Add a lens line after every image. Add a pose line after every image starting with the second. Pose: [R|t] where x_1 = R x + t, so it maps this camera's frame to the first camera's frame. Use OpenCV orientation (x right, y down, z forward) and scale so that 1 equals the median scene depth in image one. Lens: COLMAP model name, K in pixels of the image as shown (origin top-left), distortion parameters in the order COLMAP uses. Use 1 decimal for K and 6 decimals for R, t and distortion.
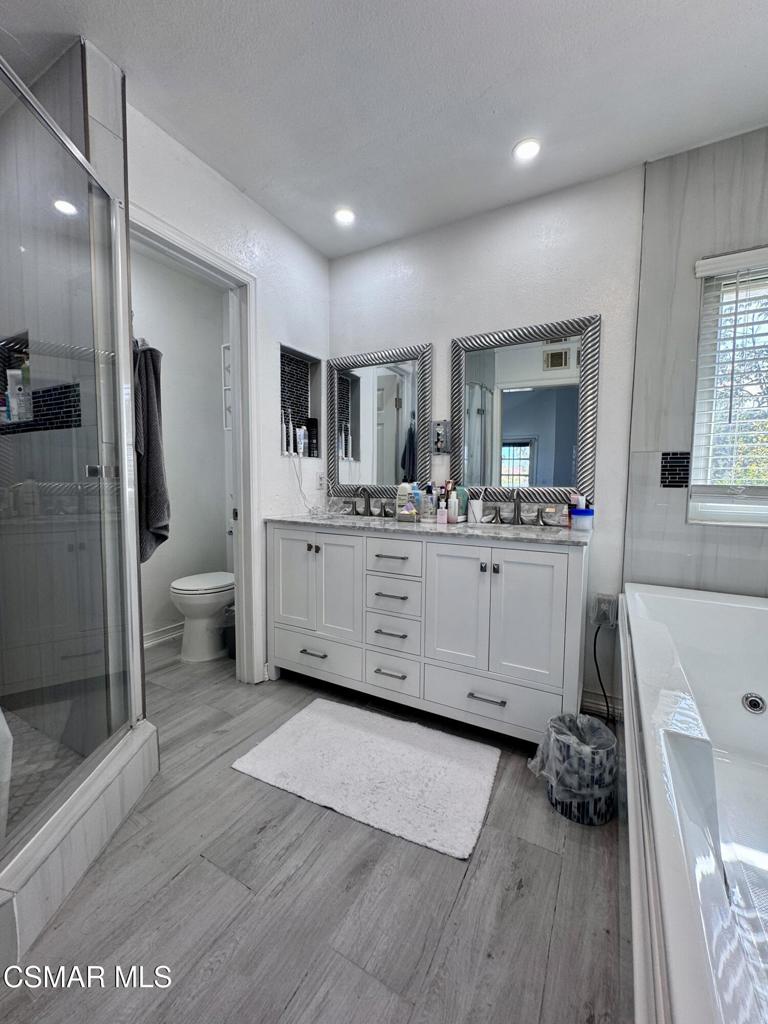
lens RADIAL K [[409.8, 0, 386.8], [0, 409.8, 509.7], [0, 0, 1]] dist [-0.003586, 0.000776]
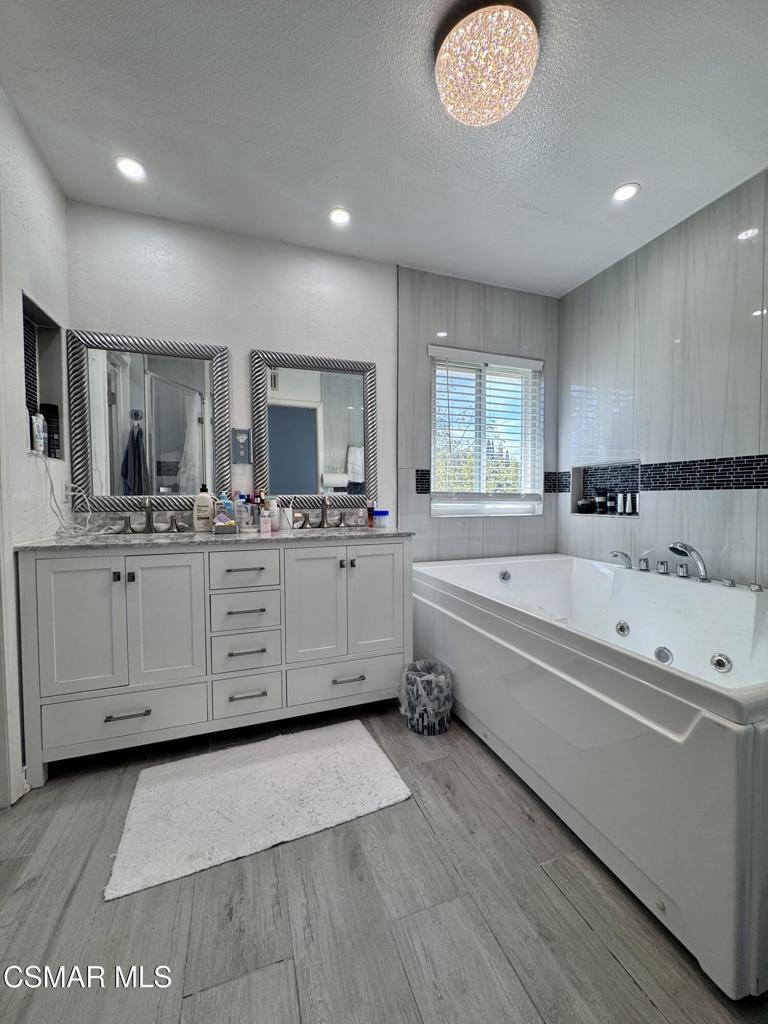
lens RADIAL K [[409.8, 0, 383.9], [0, 409.8, 510.4], [0, 0, 1]] dist [-0.003586, 0.000776]
pose [[0.658356, -0.037141, 0.751790, -0.484770], [0.063576, 0.997957, -0.006372, 0.006425], [-0.750017, 0.051991, 0.659372, 0.139475]]
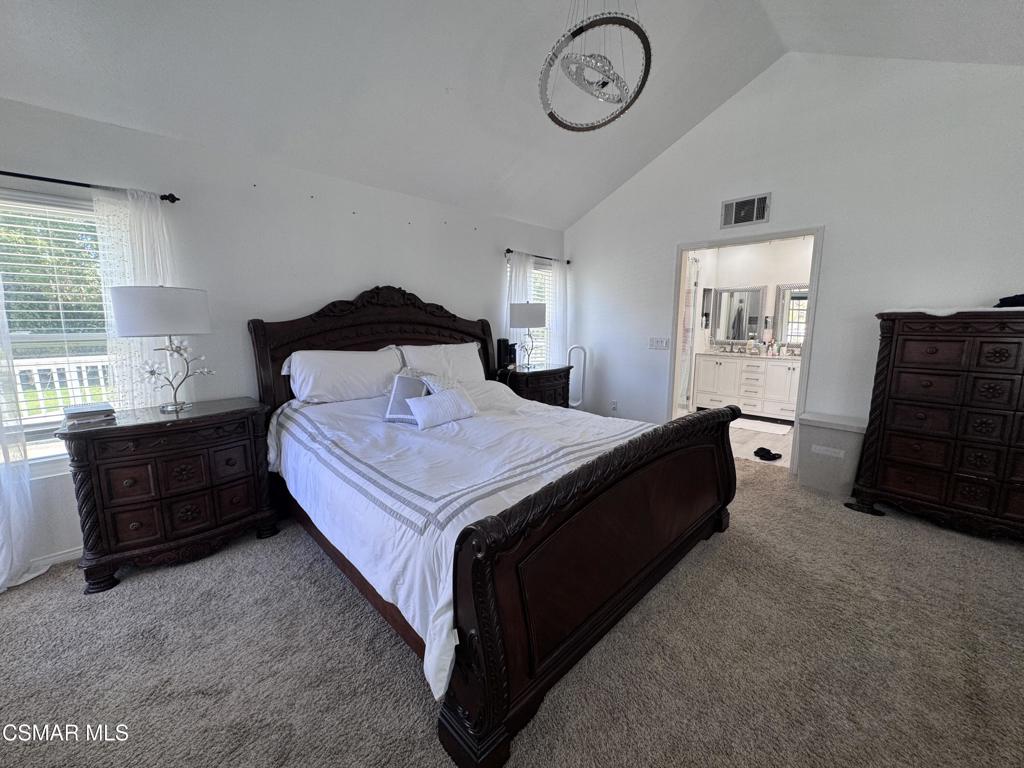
lens RADIAL K [[409.8, 0, 514.7], [0, 409.8, 385.5], [0, 0, 1]] dist [-0.003586, 0.000776]
pose [[0.962531, 0.033717, -0.269069, -0.877015], [-0.009888, 0.995944, 0.089429, 0.006308], [0.270992, -0.083418, 0.958960, -2.417219]]
